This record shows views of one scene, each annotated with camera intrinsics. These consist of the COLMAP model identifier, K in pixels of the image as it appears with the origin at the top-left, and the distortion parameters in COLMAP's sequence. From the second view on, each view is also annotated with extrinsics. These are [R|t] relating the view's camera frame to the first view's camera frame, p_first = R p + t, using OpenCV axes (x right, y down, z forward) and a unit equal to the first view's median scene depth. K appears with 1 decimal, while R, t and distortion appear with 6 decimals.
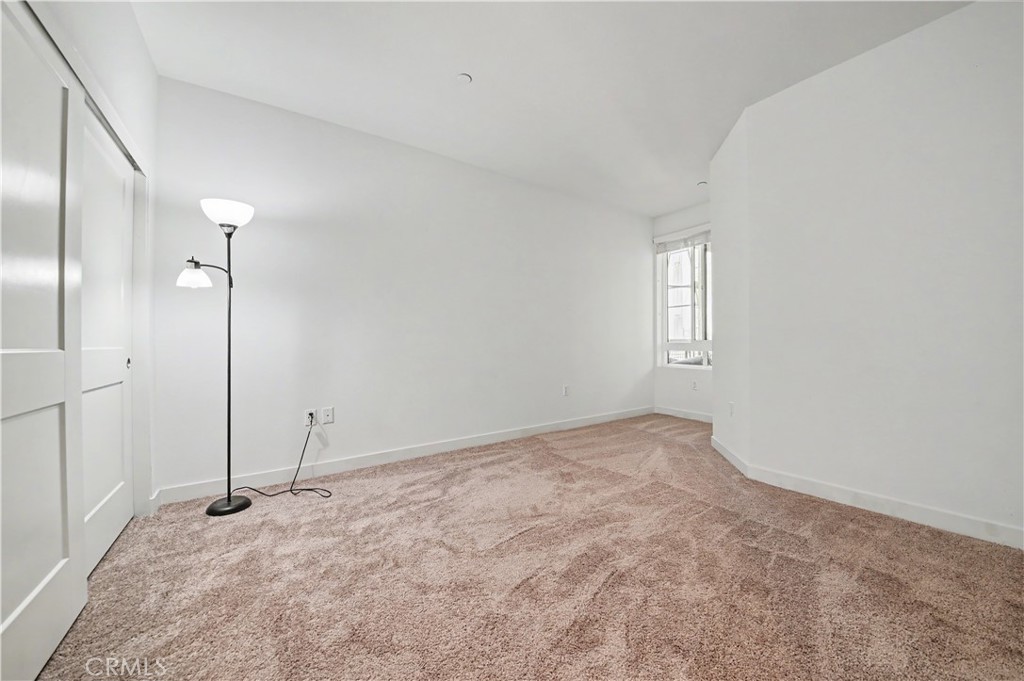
lens RADIAL K [[375.5, 0, 512.0], [0, 375.5, 340.5], [0, 0, 1]] dist [0.001940, -0.008953]
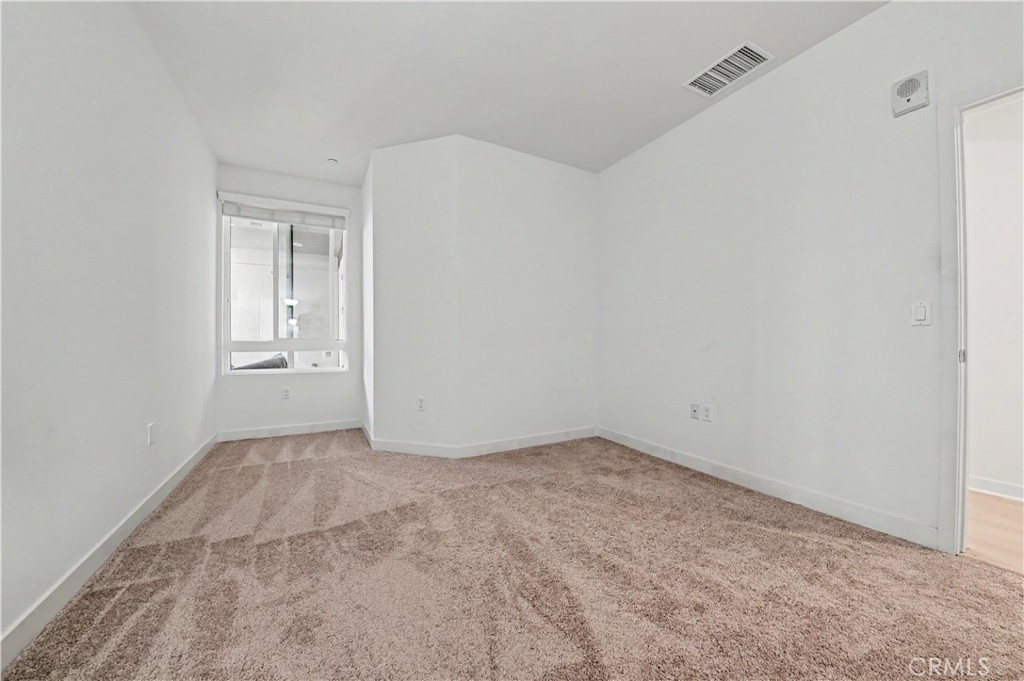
lens RADIAL K [[375.5, 0, 512.0], [0, 375.5, 340.5], [0, 0, 1]] dist [0.001940, -0.008953]
pose [[0.073149, 0.009850, 0.997272, -0.535412], [-0.007678, 0.999927, -0.009313, 0.015655], [-0.997291, -0.006976, 0.073219, 0.795293]]
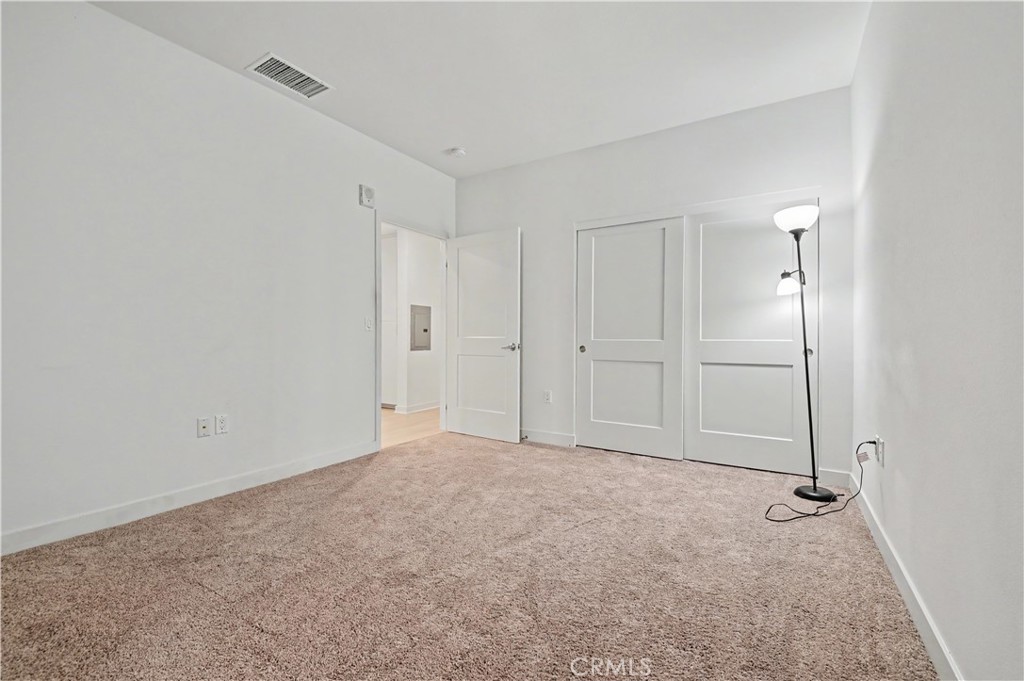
lens RADIAL K [[396.3, 0, 517.7], [0, 396.3, 346.3], [0, 0, 1]] dist [0.020750, -0.016180]
pose [[-0.902411, 0.006963, -0.430820, 0.383815], [0.007355, 0.999973, 0.000756, 0.028674], [0.430814, -0.002486, -0.902438, 1.500059]]
